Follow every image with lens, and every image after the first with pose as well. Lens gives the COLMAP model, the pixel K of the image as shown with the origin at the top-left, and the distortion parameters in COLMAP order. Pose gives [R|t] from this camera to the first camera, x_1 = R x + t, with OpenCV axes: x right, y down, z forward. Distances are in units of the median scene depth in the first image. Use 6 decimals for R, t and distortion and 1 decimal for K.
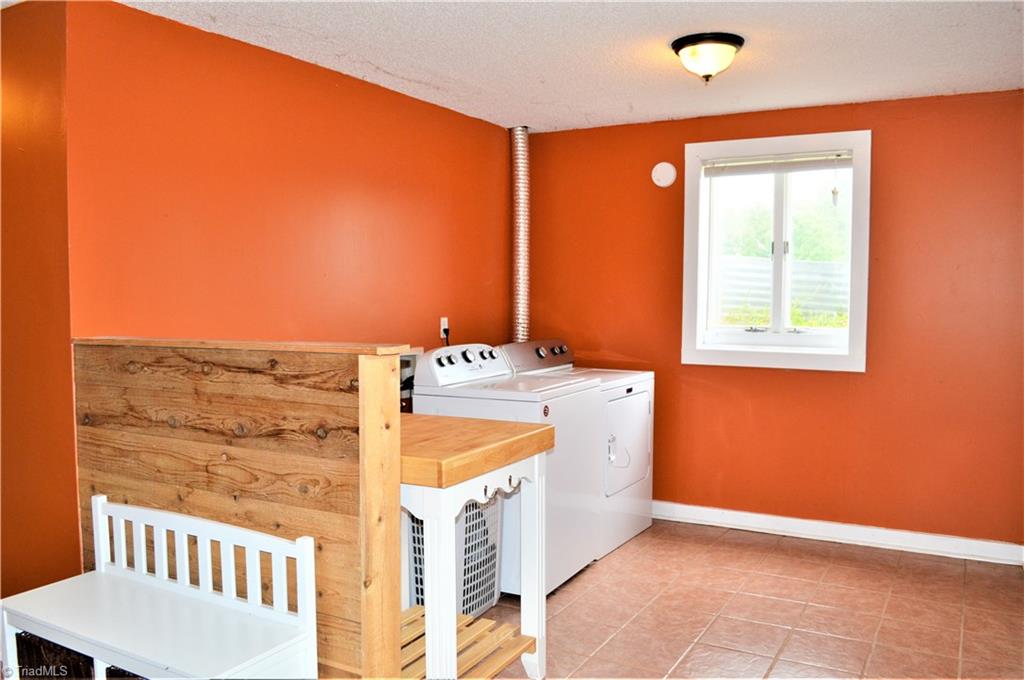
lens RADIAL K [[859.1, 0, 511.2], [0, 859.1, 342.3], [0, 0, 1]] dist [-0.033486, -0.004129]
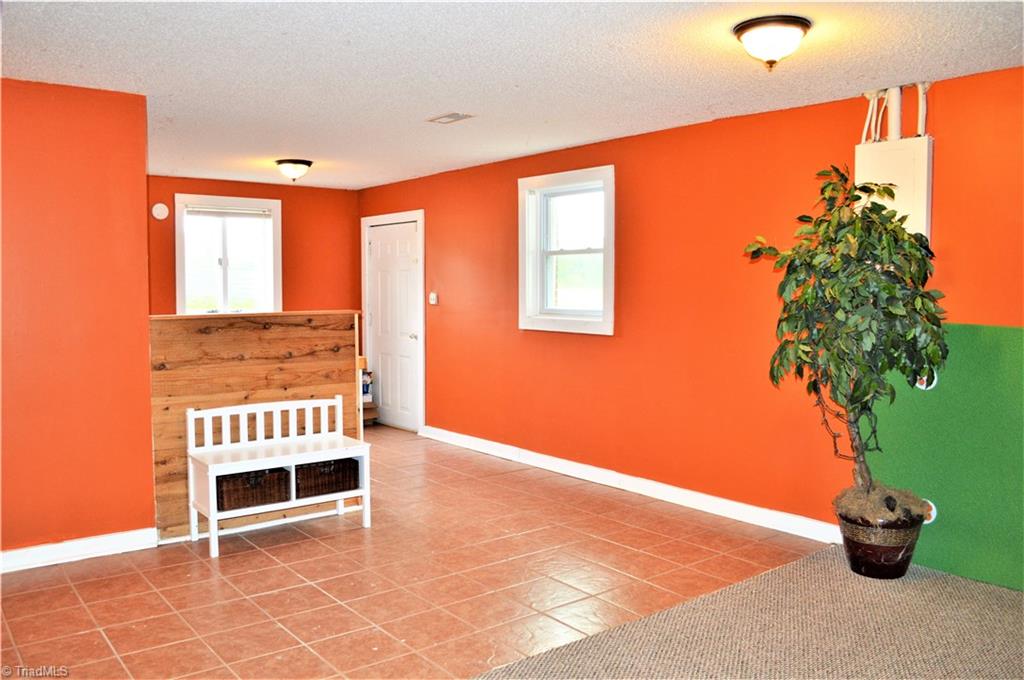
lens RADIAL K [[859.1, 0, 509.0], [0, 859.1, 343.5], [0, 0, 1]] dist [-0.033486, -0.004129]
pose [[0.381059, -0.062262, 0.922452, -1.940921], [0.059001, 0.997334, 0.042943, 0.017754], [-0.922666, 0.038062, 0.383717, -0.269277]]
